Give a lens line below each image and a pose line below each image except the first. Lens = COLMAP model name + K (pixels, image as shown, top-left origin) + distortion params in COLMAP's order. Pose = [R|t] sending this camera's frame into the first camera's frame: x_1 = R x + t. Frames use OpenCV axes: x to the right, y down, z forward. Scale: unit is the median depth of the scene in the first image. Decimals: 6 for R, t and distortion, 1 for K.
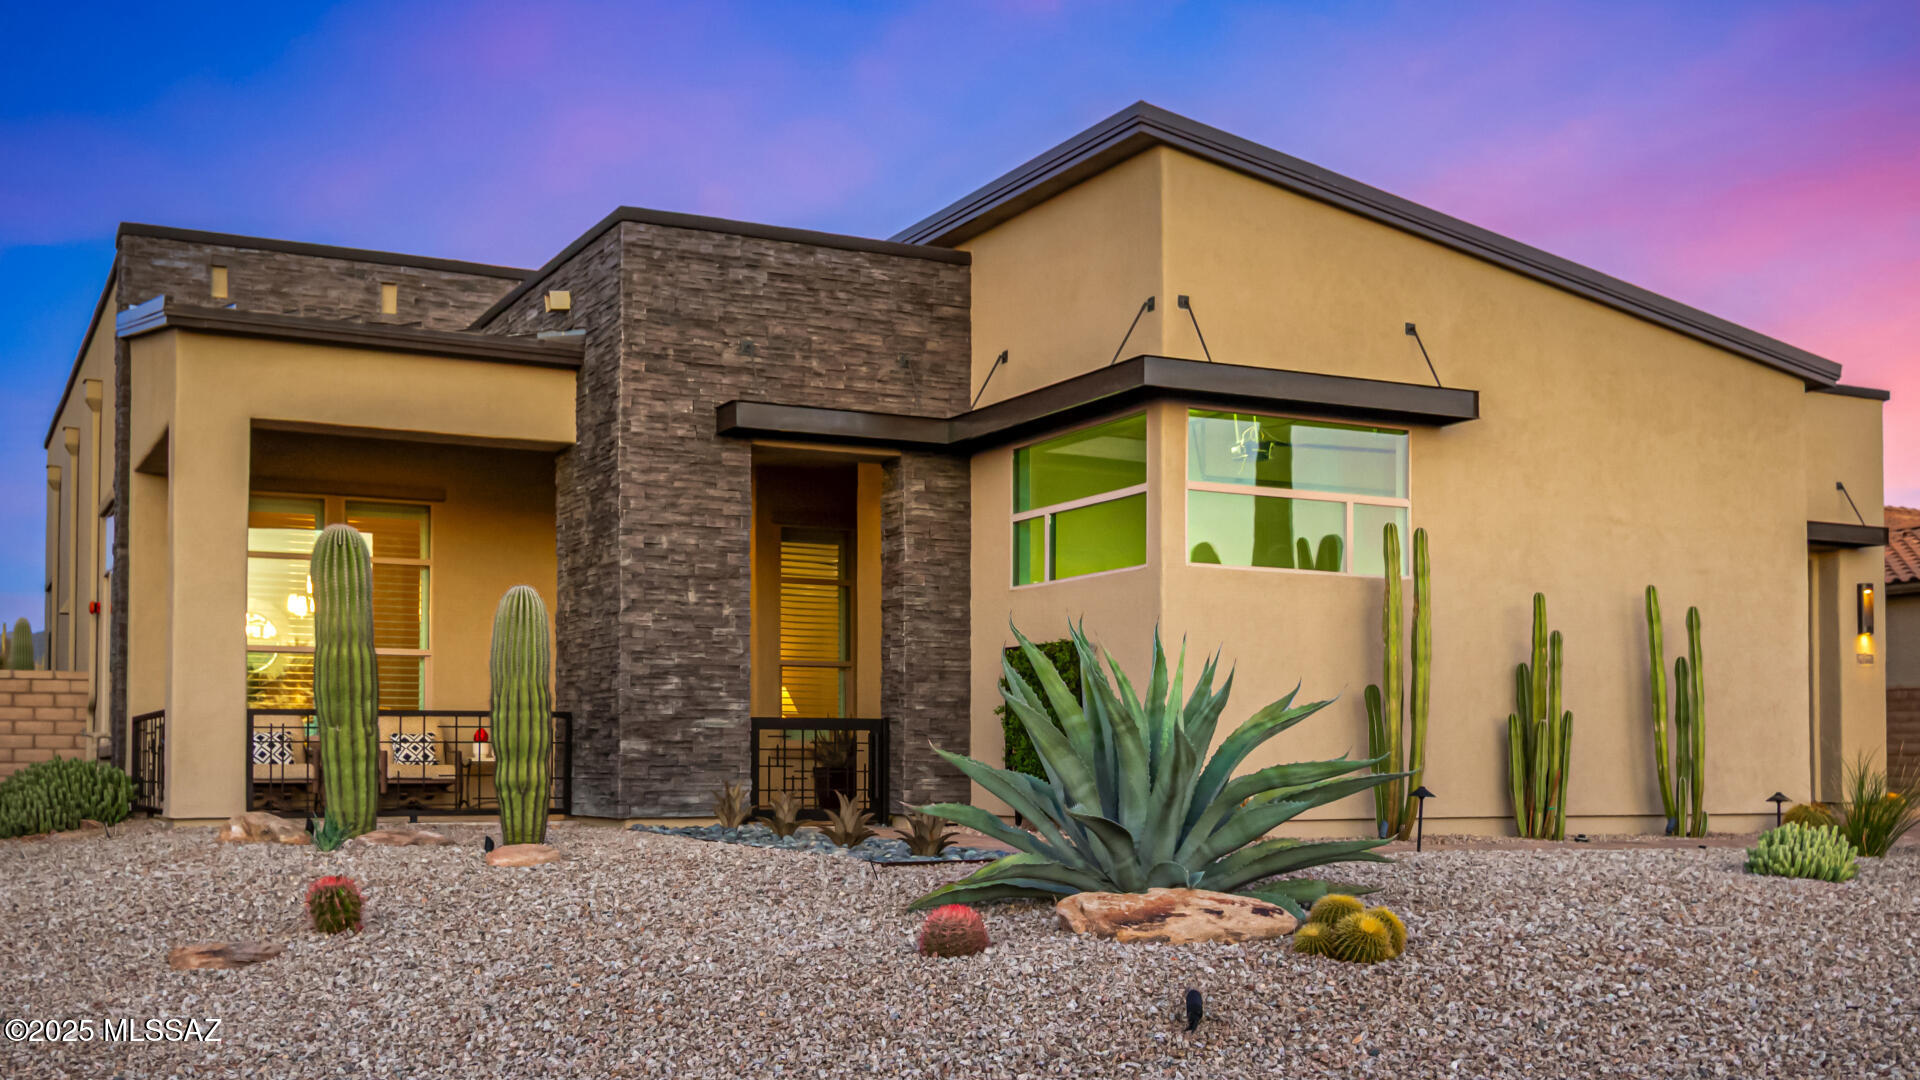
lens RADIAL K [[1996.9, 0, 965.2], [0, 1996.9, 678.6], [0, 0, 1]] dist [0.012655, 0.000000]
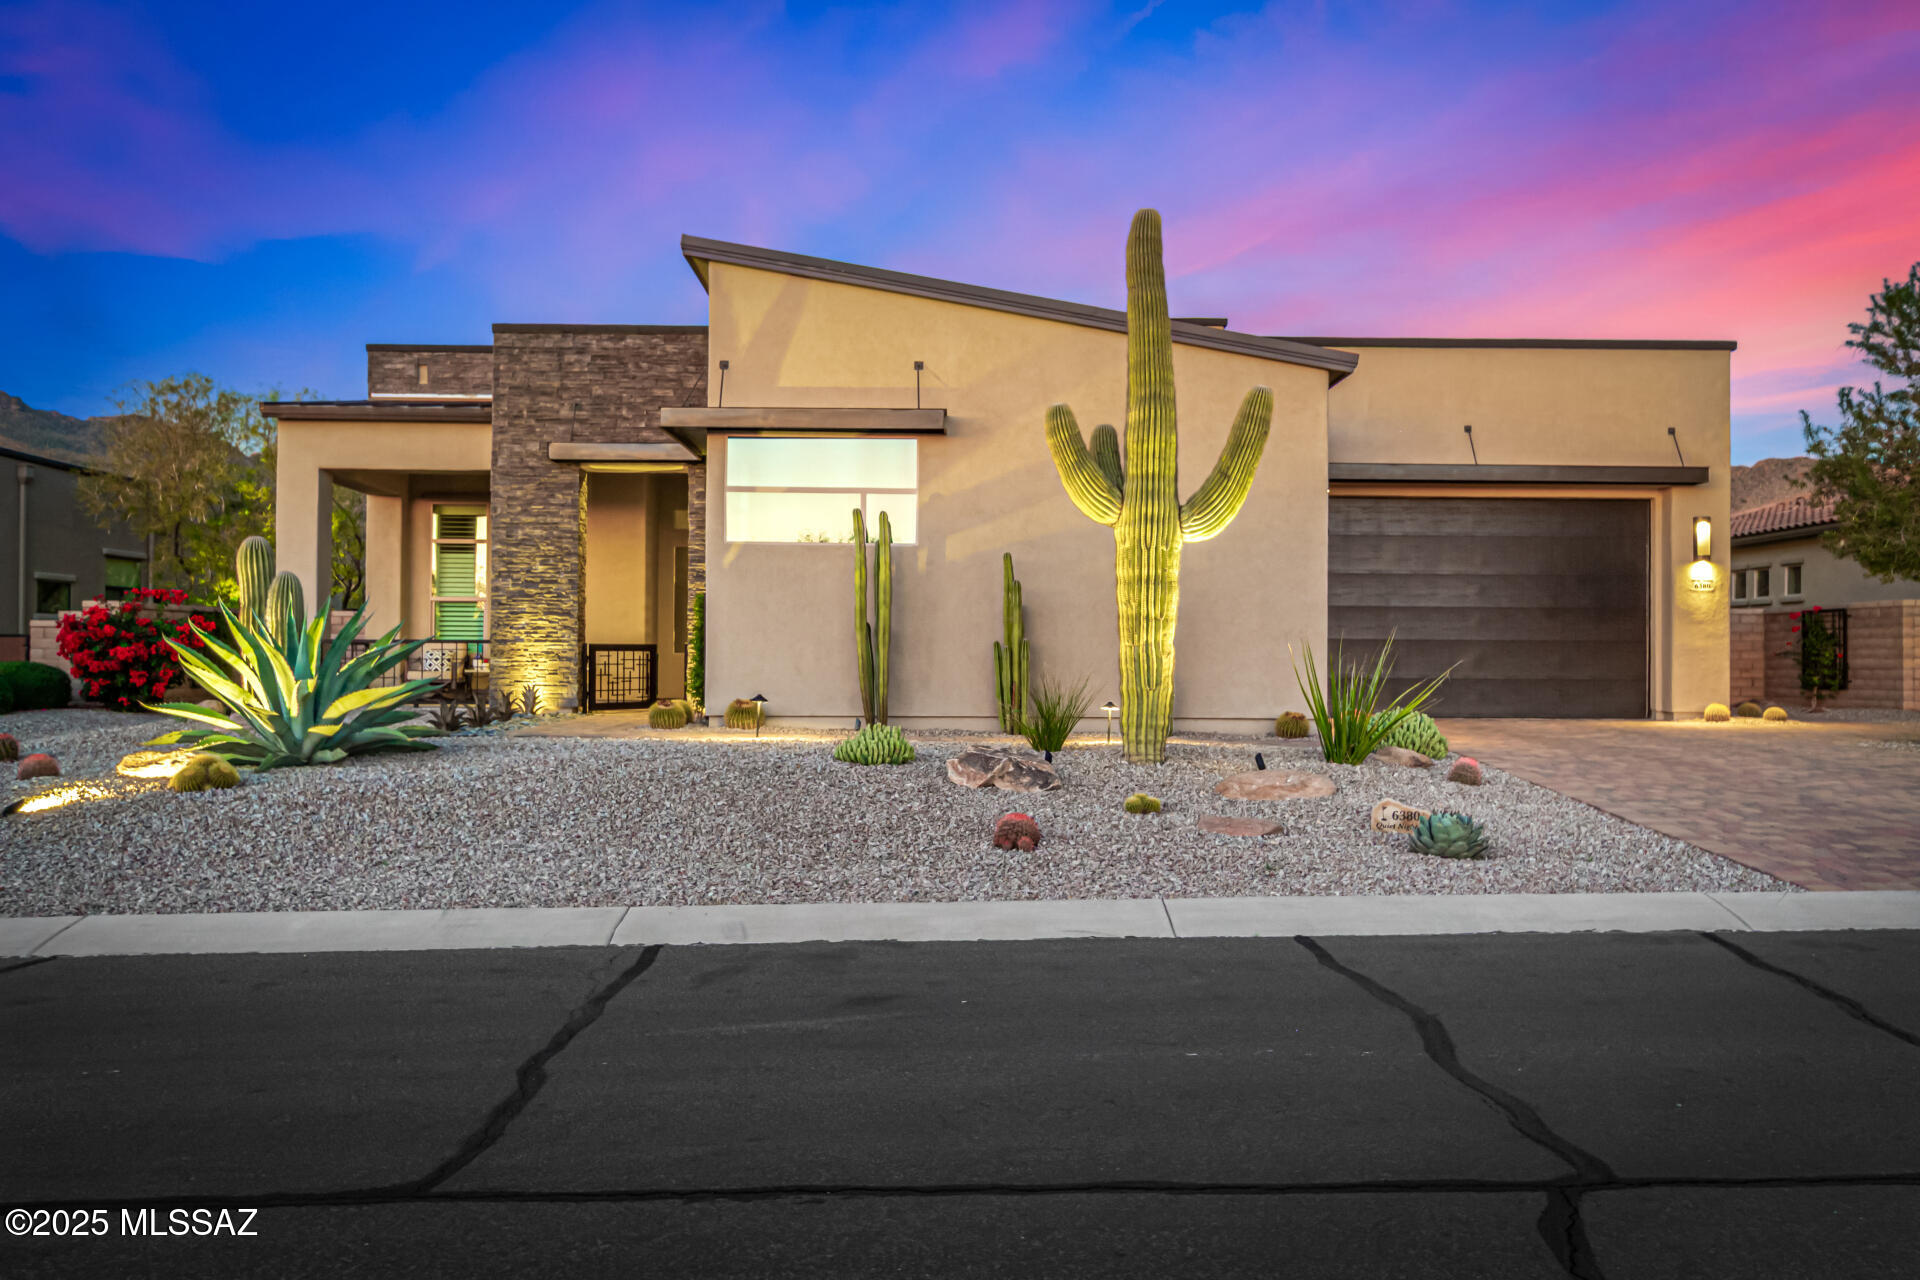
lens RADIAL K [[1654.7, 0, 962.8], [0, 1654.7, 648.8], [0, 0, 1]] dist [0.020854, 0.004069]
pose [[0.898115, 0.000121, -0.439762, 0.723593], [0.014538, 0.999445, 0.029966, -0.011052], [0.439521, -0.033307, 0.897615, -0.030009]]
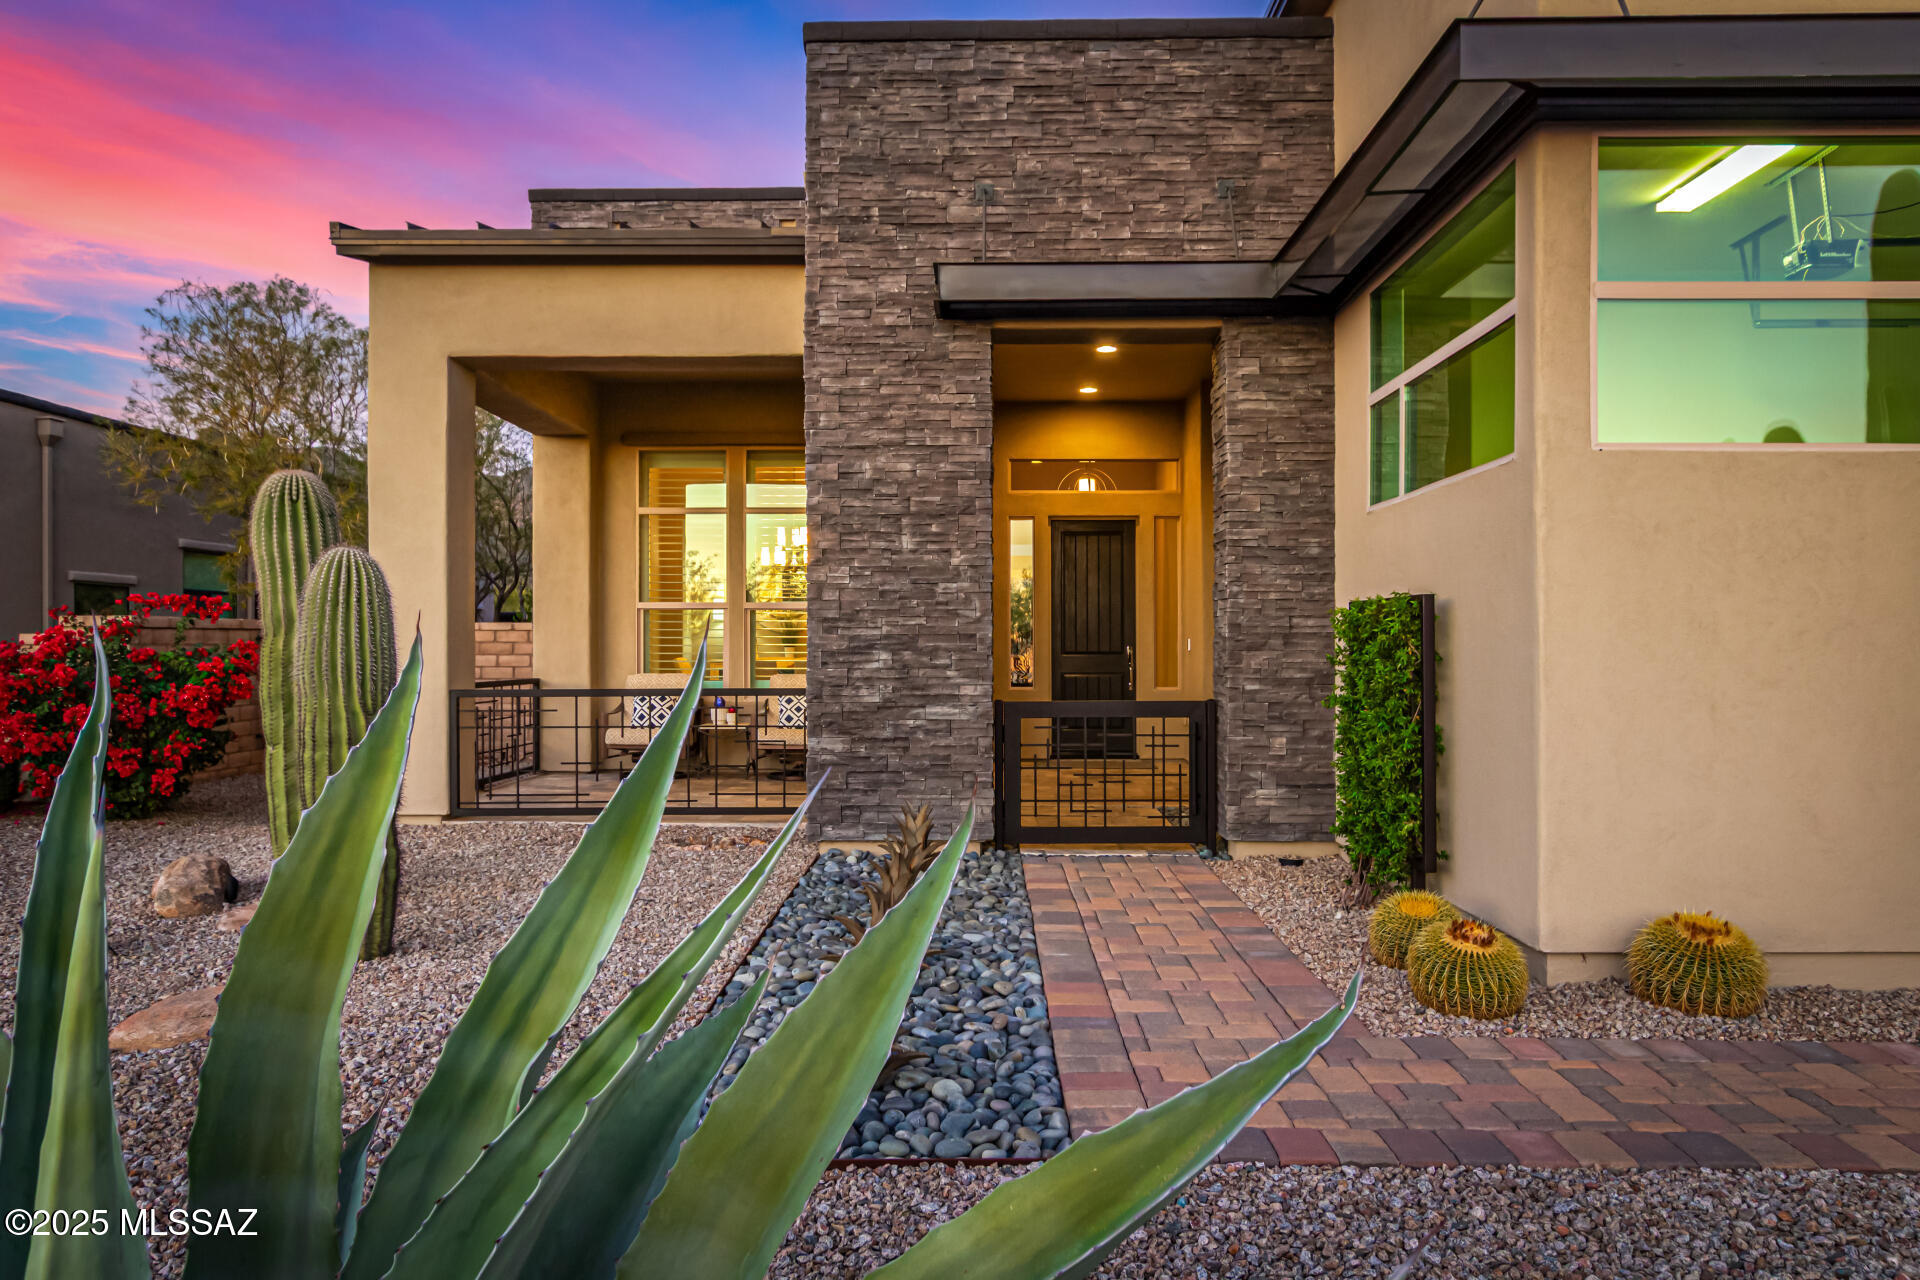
lens RADIAL K [[1406.2, 0, 959.5], [0, 1406.2, 639.1], [0, 0, 1]] dist [-0.000602, 0.002608]
pose [[0.881056, -0.005697, -0.472978, 0.122862], [0.023255, 0.999240, 0.031283, -0.020475], [0.472440, -0.038561, 0.880519, 0.538004]]
